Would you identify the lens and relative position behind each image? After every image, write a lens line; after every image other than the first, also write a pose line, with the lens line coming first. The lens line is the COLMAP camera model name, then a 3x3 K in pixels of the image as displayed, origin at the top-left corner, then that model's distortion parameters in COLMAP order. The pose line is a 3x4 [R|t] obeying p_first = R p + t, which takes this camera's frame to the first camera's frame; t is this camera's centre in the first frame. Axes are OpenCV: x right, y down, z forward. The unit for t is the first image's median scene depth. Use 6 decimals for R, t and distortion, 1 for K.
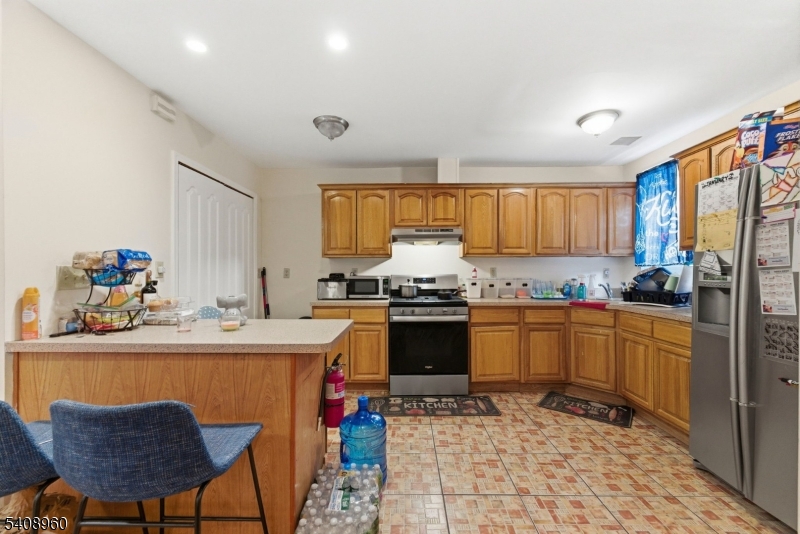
lens RADIAL K [[333.9, 0, 400.0], [0, 333.9, 267.0], [0, 0, 1]] dist [0.023438, 0.000066]
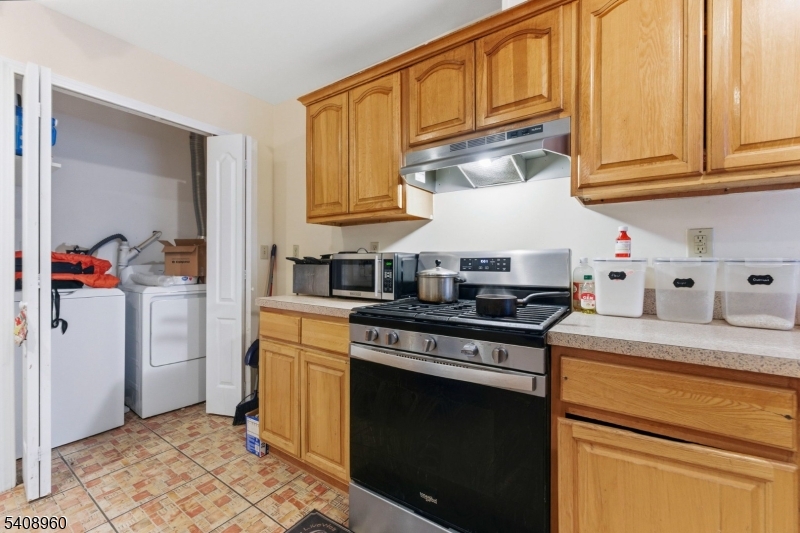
lens RADIAL K [[342.1, 0, 398.4], [0, 342.1, 259.6], [0, 0, 1]] dist [0.000760, 0.000029]
pose [[0.830425, 0.001357, -0.557129, 0.237175], [0.005150, 0.999936, 0.010112, 0.030626], [0.557107, -0.011267, 0.830365, 0.598492]]
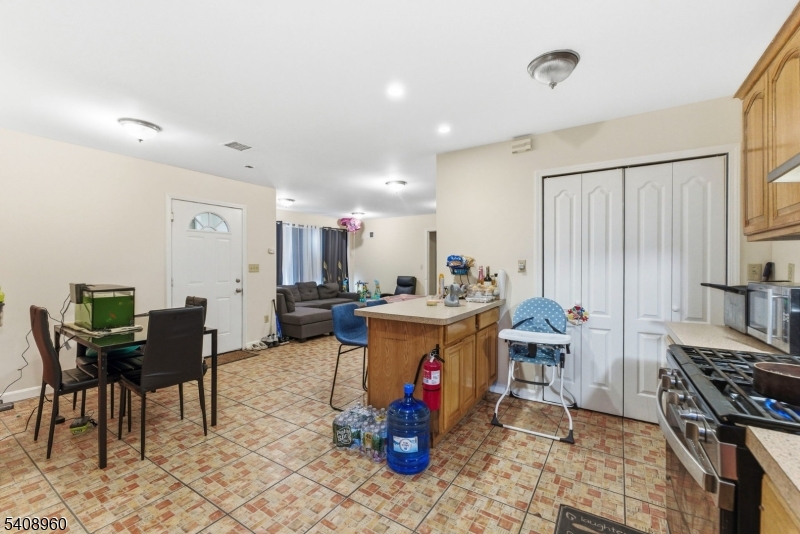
lens RADIAL K [[333.9, 0, 400.0], [0, 333.9, 267.0], [0, 0, 1]] dist [0.023438, 0.000066]
pose [[-0.511657, 0.007073, -0.859161, 0.451531], [0.012580, 0.999921, 0.000740, 0.000987], [0.859098, -0.010430, -0.511705, 0.835740]]
